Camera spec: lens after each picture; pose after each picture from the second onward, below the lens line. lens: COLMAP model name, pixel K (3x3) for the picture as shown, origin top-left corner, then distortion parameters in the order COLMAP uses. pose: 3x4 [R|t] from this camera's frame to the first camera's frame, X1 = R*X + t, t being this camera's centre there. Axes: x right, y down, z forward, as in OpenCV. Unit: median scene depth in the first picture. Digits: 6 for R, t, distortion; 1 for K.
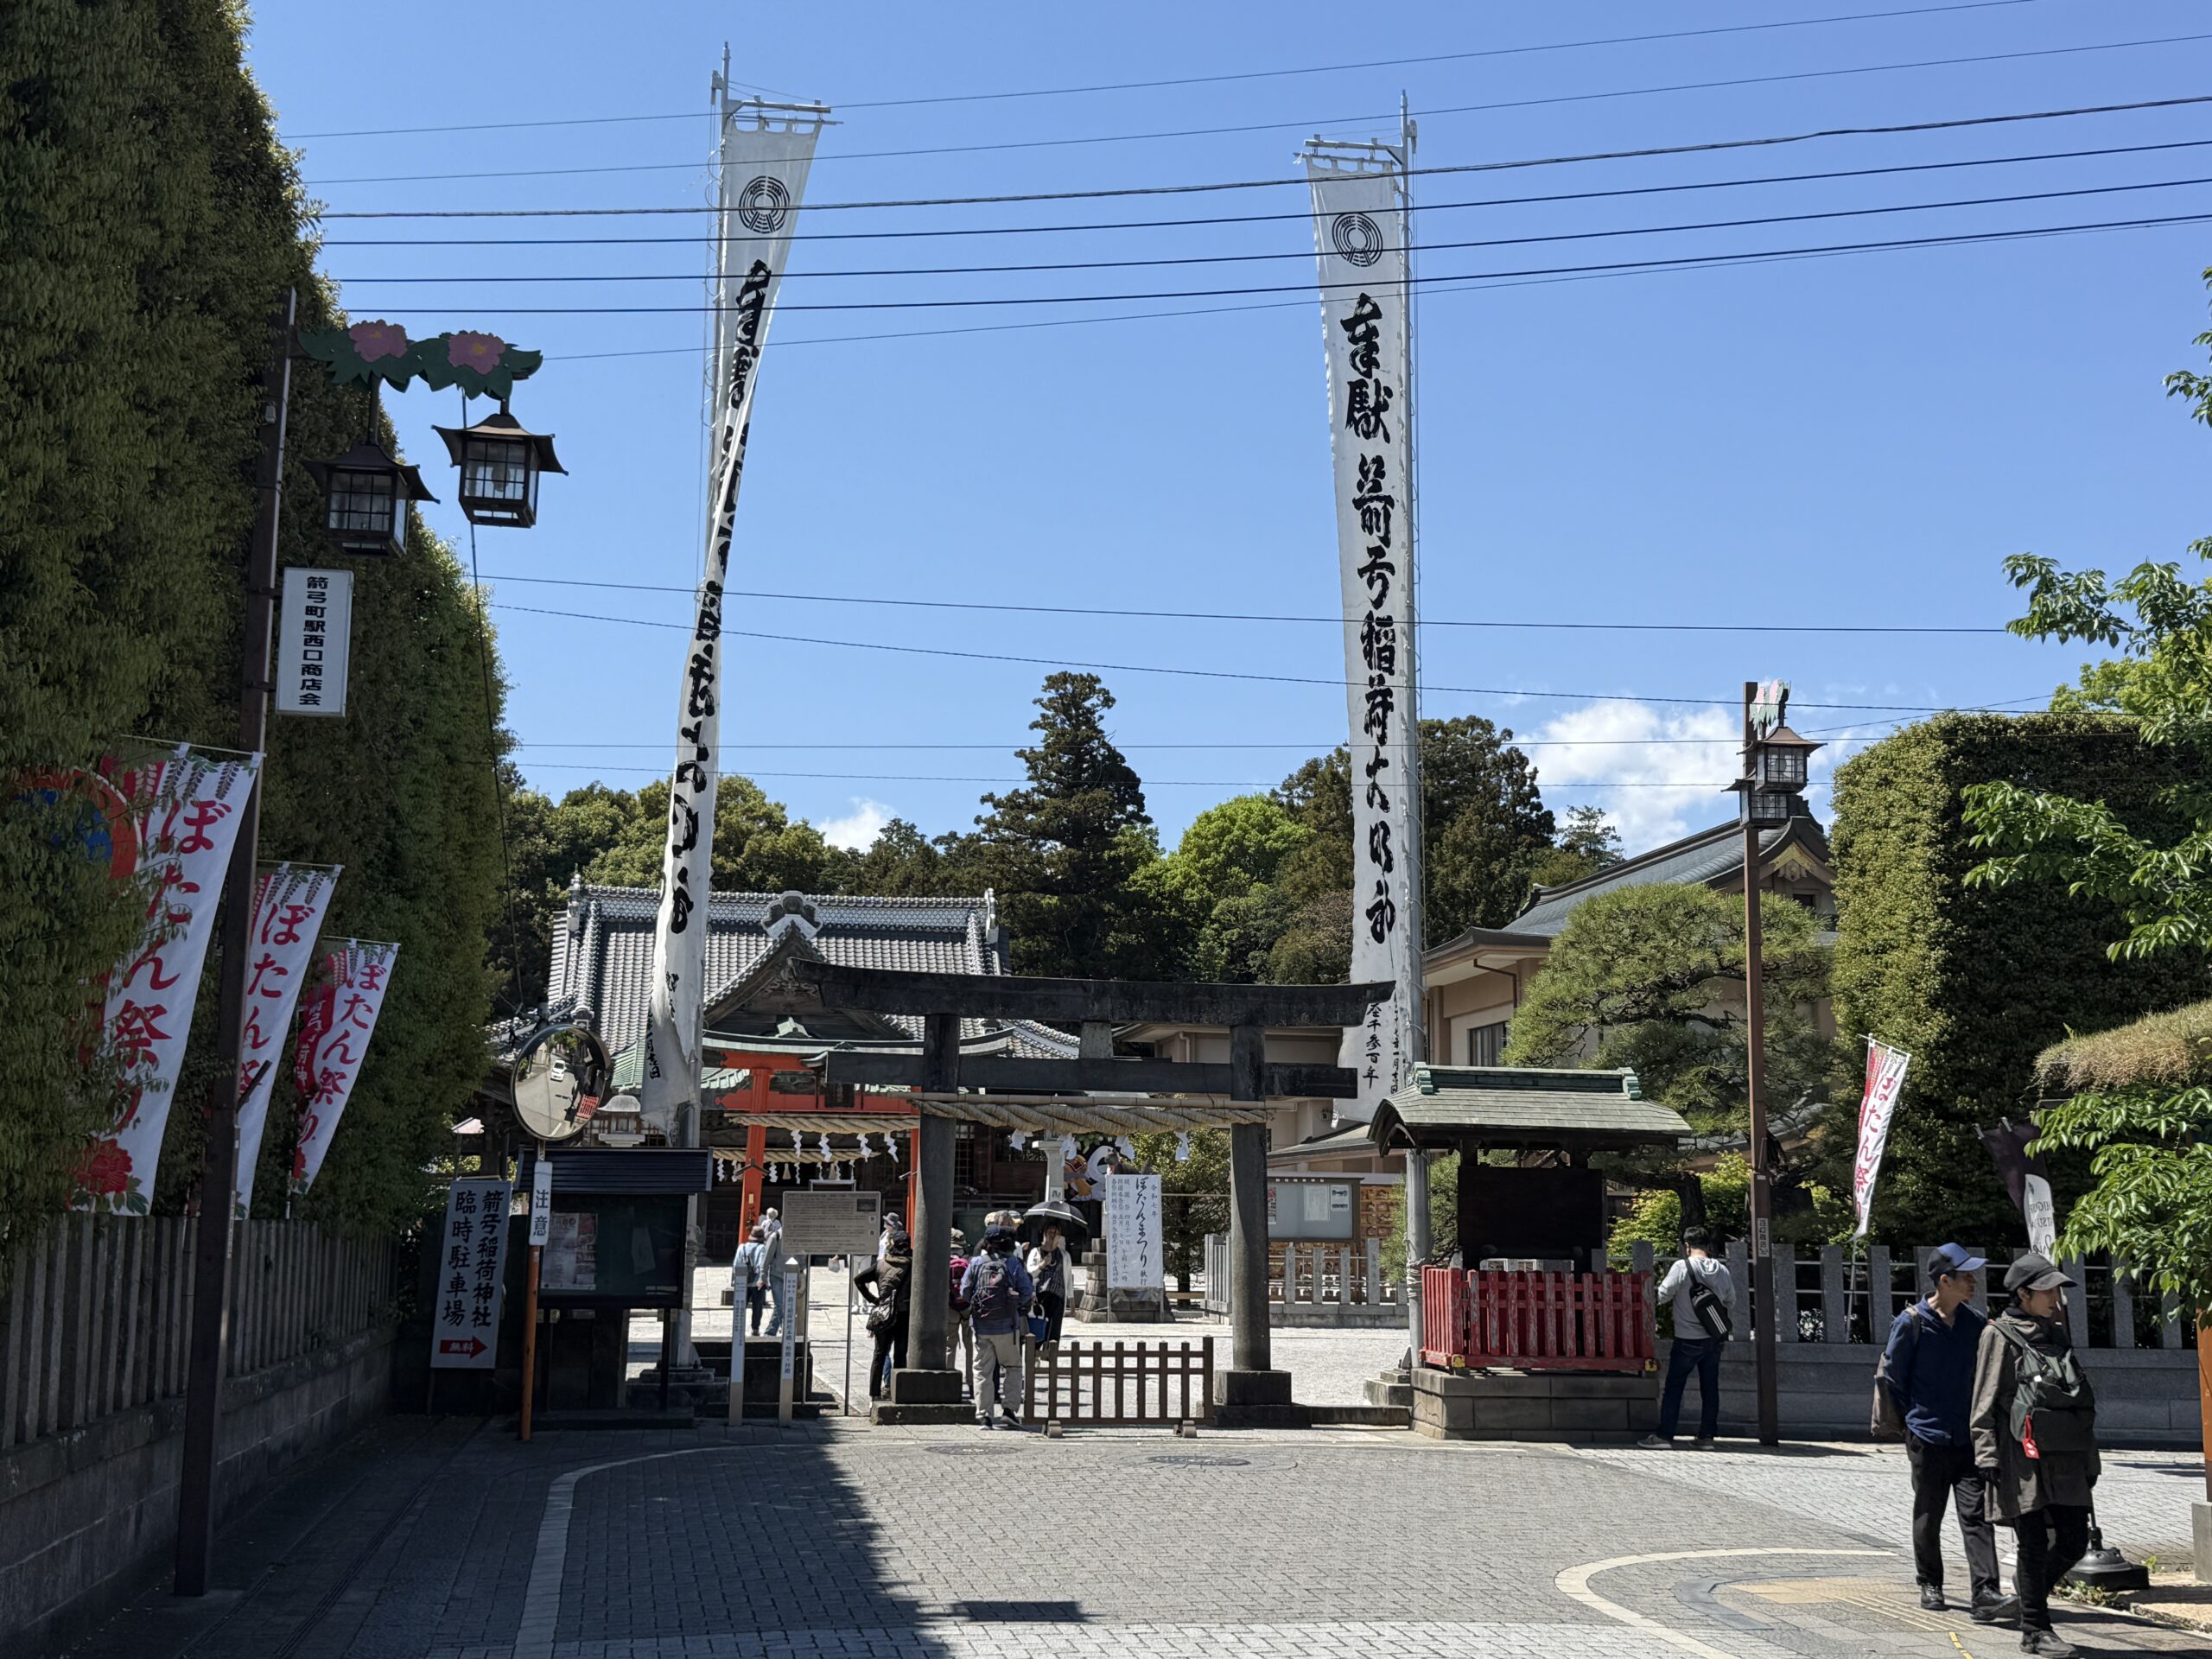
lens RADIAL K [[2453.5, 0, 1100.5], [0, 2453.5, 823.7], [0, 0, 1]] dist [0.024941, 0.000000]
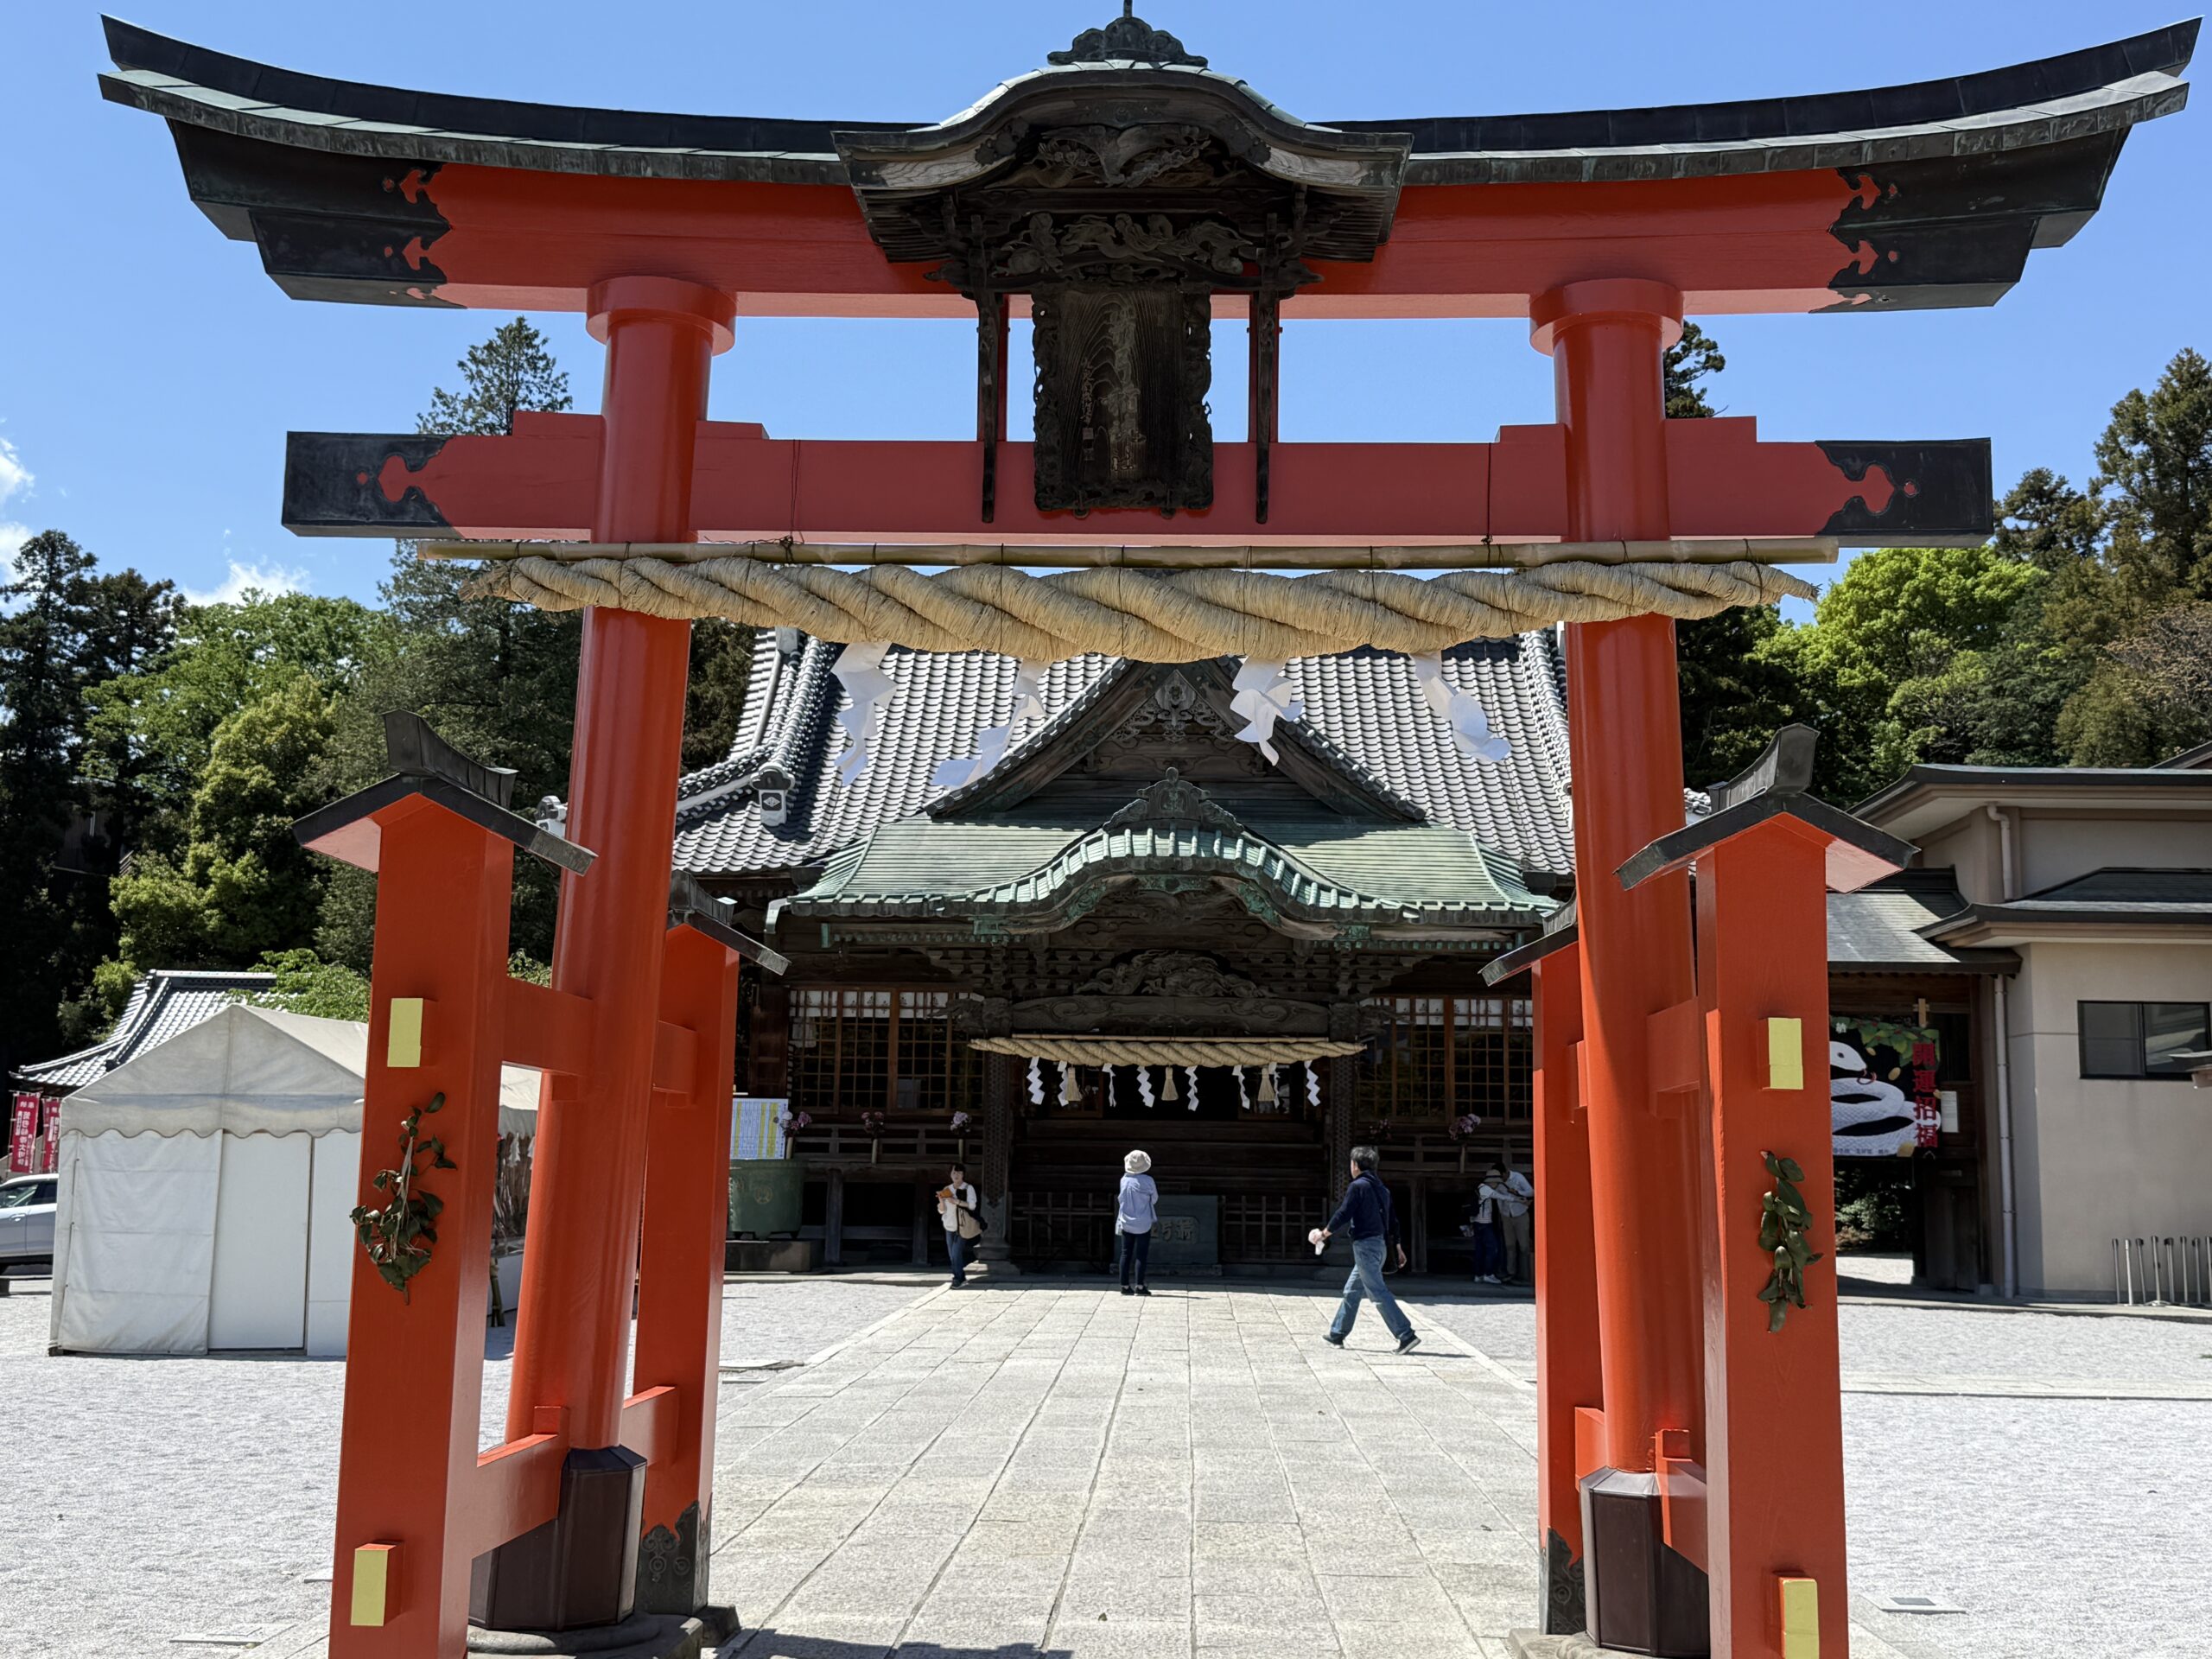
lens RADIAL K [[2453.5, 0, 1089.5], [0, 2453.5, 825.2], [0, 0, 1]] dist [0.024941, 0.000000]
pose [[0.980984, -0.019352, -0.193124, -0.032962], [0.021476, 0.999730, 0.008911, 0.057158], [0.192899, -0.012890, 0.981134, 0.349835]]
